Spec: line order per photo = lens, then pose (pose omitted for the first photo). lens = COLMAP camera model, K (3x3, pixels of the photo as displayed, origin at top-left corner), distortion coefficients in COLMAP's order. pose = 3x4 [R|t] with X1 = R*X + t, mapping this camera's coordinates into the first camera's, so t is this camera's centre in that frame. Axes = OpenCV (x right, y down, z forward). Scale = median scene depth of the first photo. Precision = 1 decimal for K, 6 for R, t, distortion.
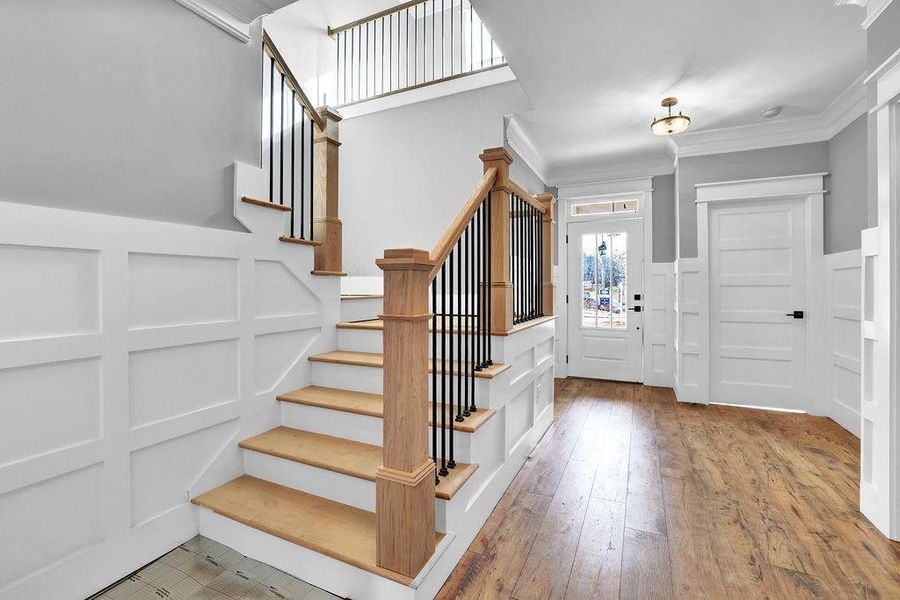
lens RADIAL K [[398.9, 0, 448.3], [0, 398.9, 283.9], [0, 0, 1]] dist [0.001038, 0.000295]
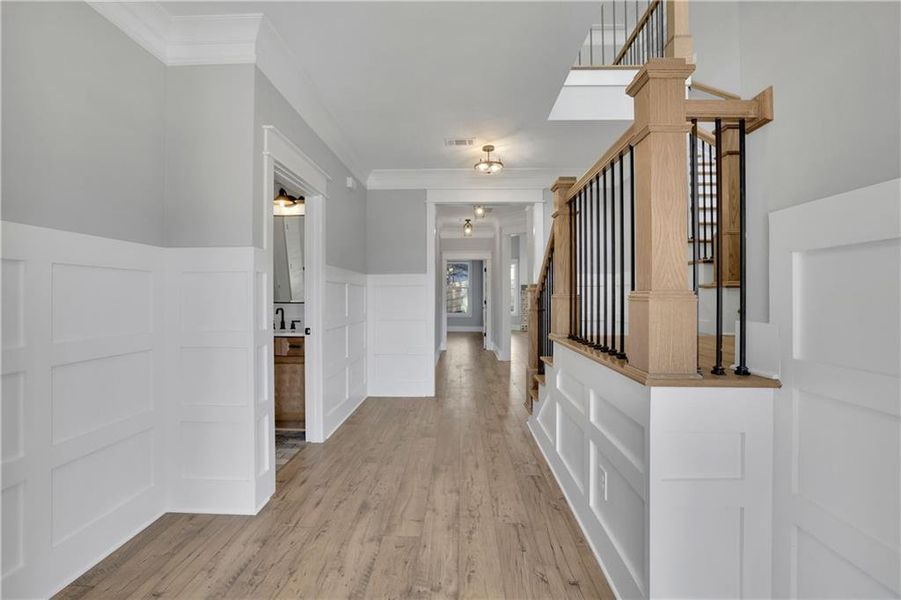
lens RADIAL K [[389.0, 0, 450.5], [0, 389.0, 300.0], [0, 0, 1]] dist [-0.002819, 0.000056]
pose [[-0.913156, 0.005959, -0.407567, 0.847203], [0.005817, 0.999982, 0.001588, 0.013752], [0.407569, -0.000921, -0.913174, 1.848640]]
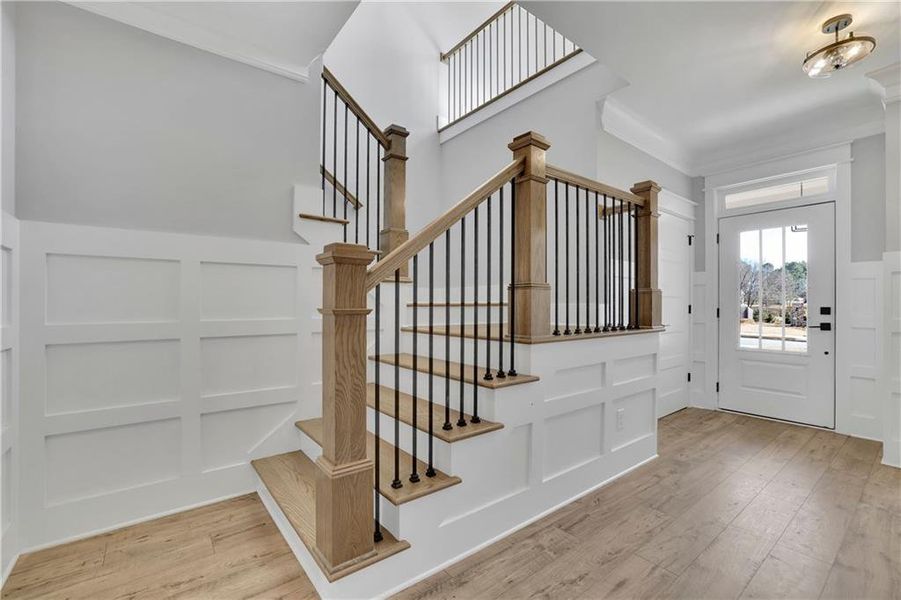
lens RADIAL K [[389.0, 0, 450.5], [0, 389.0, 300.0], [0, 0, 1]] dist [-0.002819, 0.000056]
pose [[0.897063, 0.000401, -0.441903, 0.348322], [-0.001624, 0.999996, -0.002388, 0.034457], [0.441900, 0.002860, 0.897060, 0.148549]]
